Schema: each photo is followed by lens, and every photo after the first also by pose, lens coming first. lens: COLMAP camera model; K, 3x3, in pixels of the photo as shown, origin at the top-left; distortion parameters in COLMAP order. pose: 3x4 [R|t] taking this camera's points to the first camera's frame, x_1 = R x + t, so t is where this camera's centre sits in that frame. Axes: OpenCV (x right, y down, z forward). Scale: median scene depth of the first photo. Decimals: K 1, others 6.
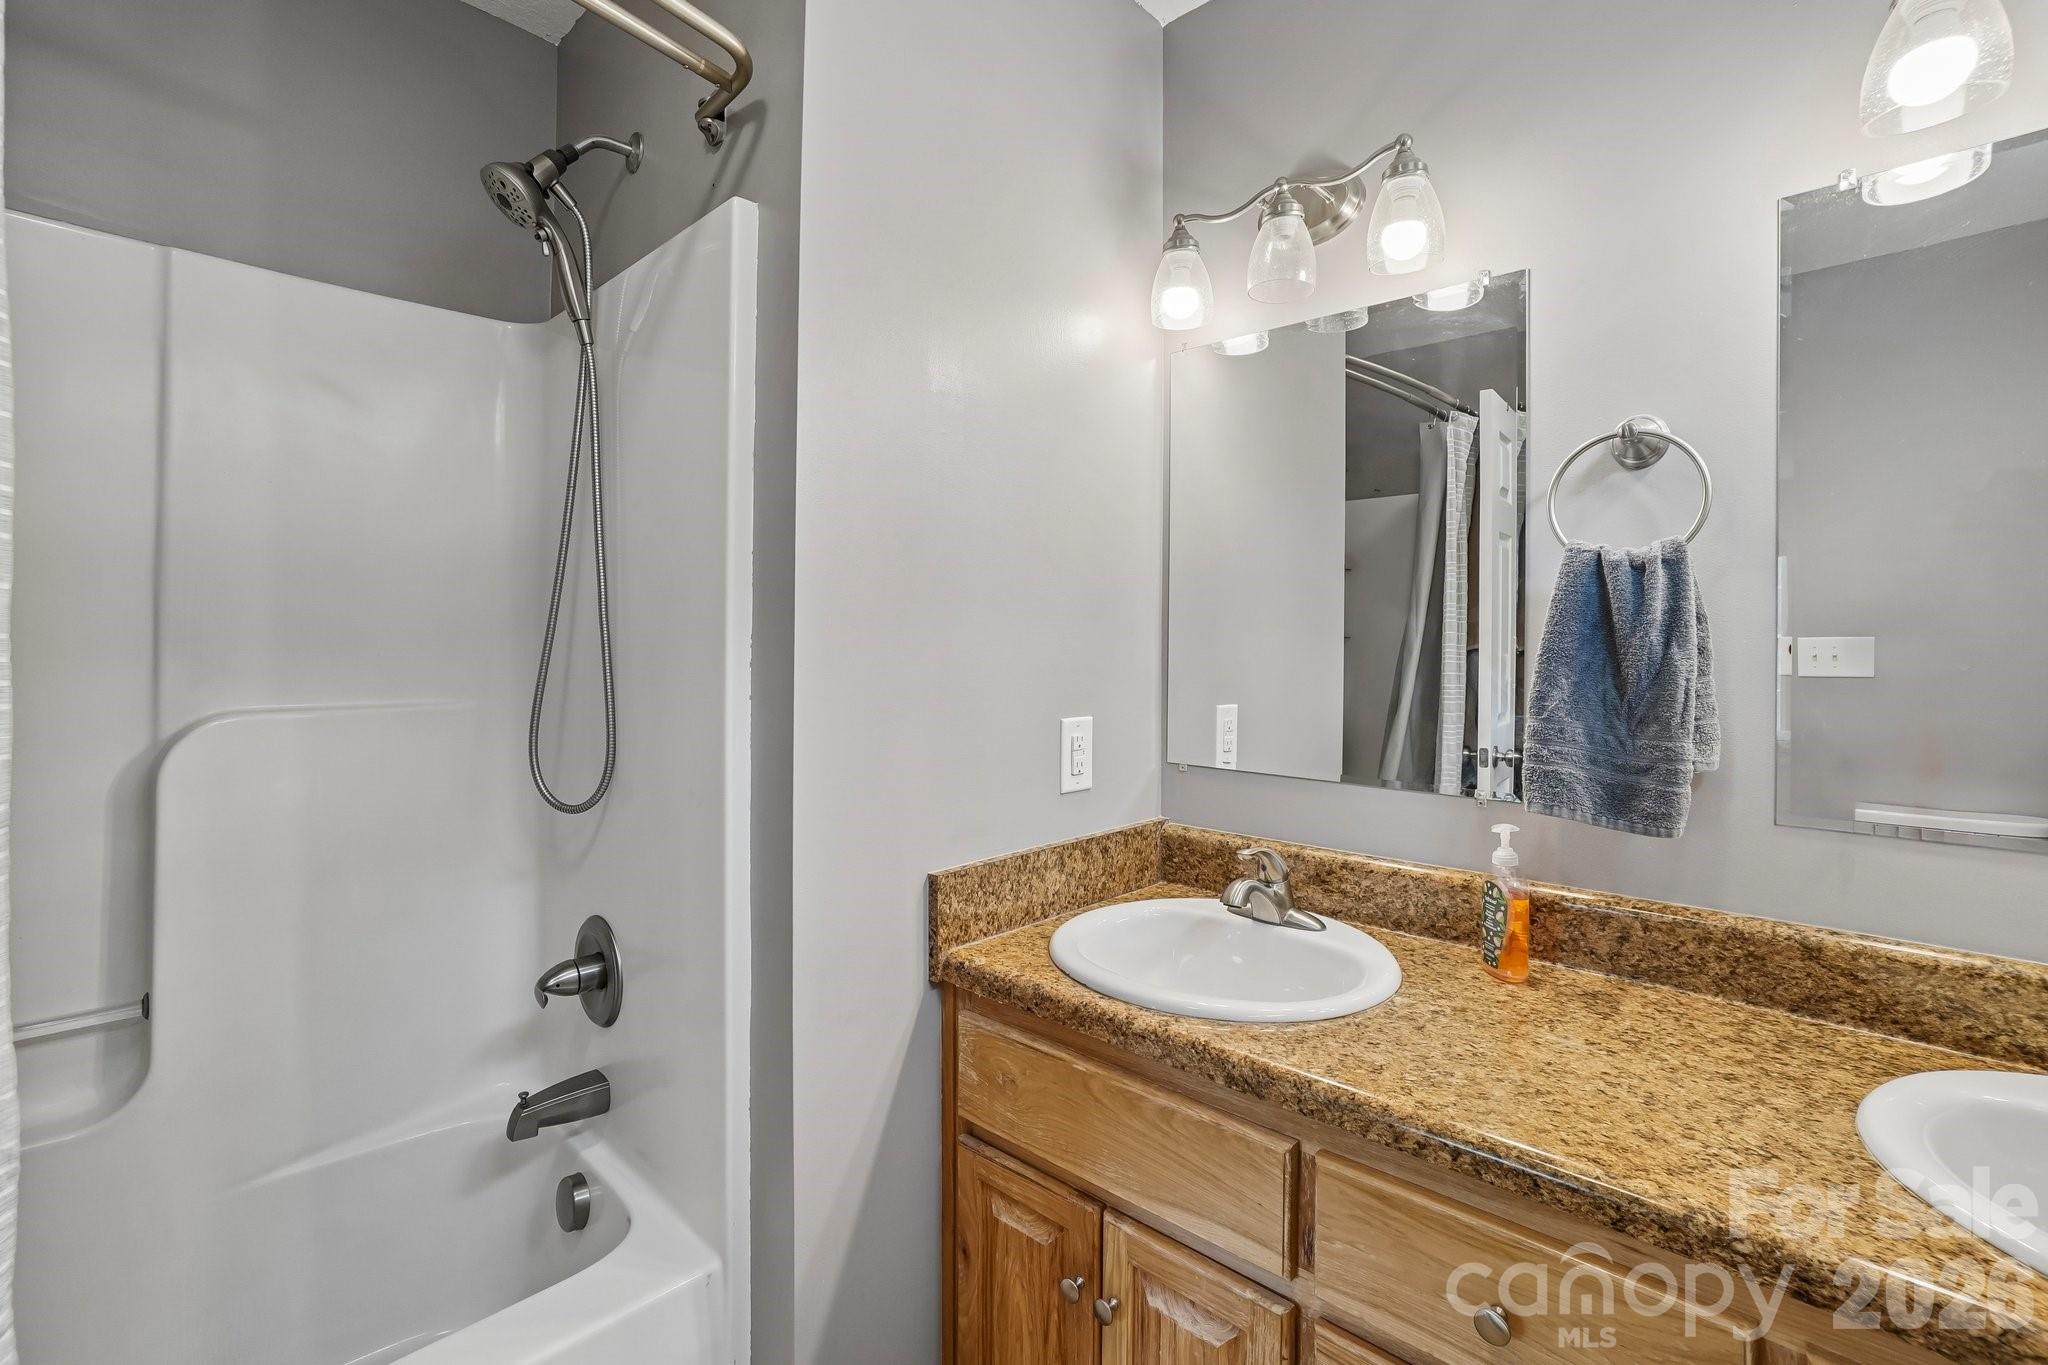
lens RADIAL K [[924.0, 0, 1020.8], [0, 924.0, 647.2], [0, 0, 1]] dist [-0.050026, 0.023861]
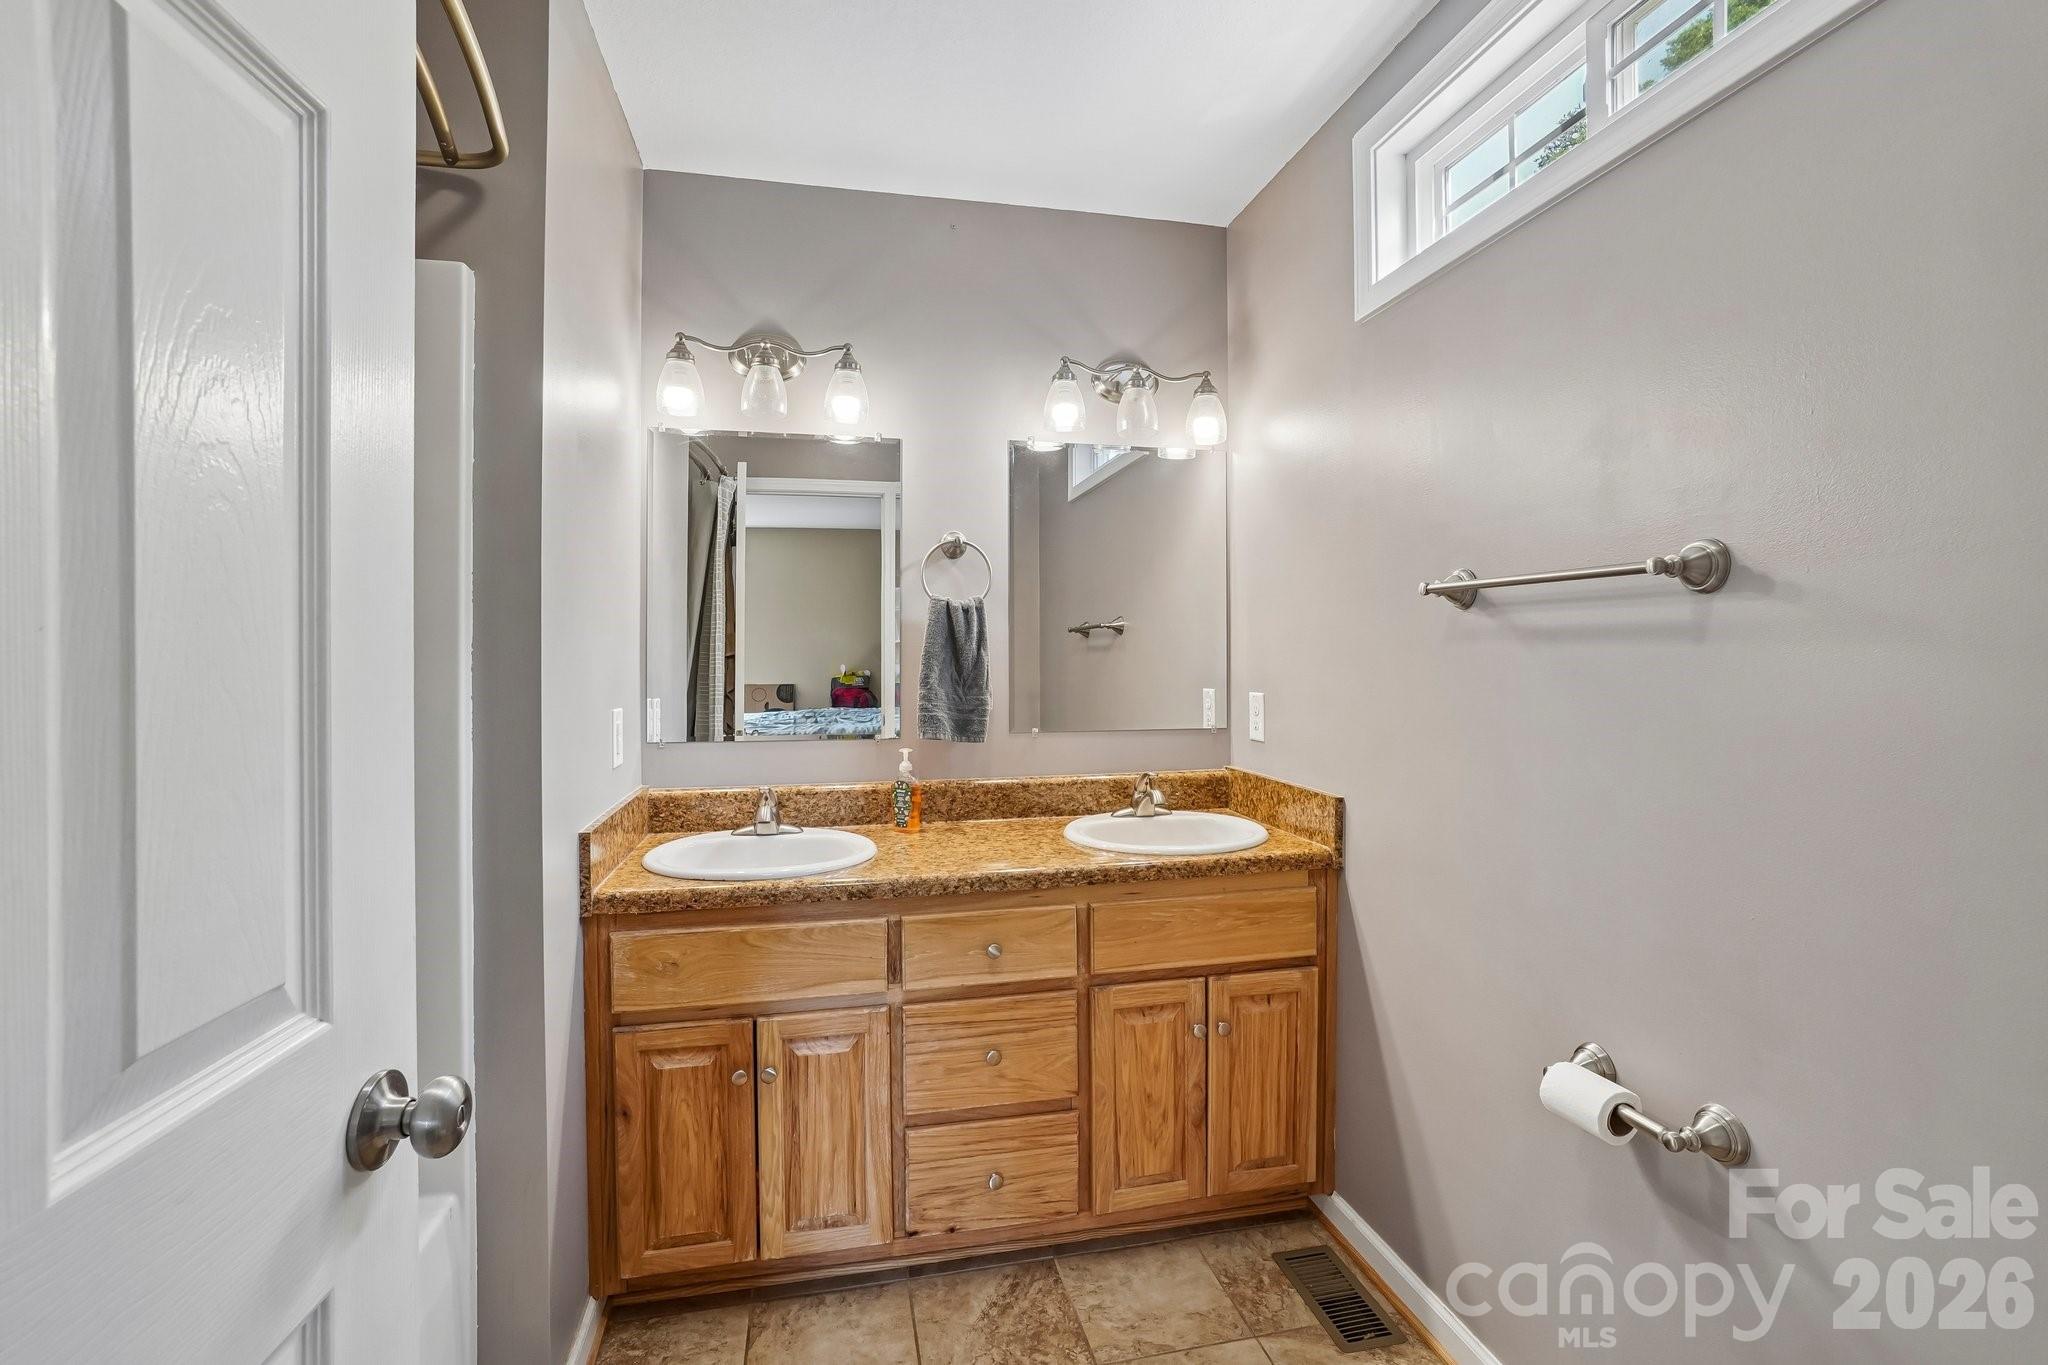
lens RADIAL K [[910.3, 0, 1022.1], [0, 910.3, 672.4], [0, 0, 1]] dist [-0.050545, 0.023932]
pose [[0.562435, -0.024198, 0.826487, -0.874056], [0.011276, 0.999703, 0.021596, 0.006258], [-0.826764, -0.002827, 0.562541, -0.223045]]
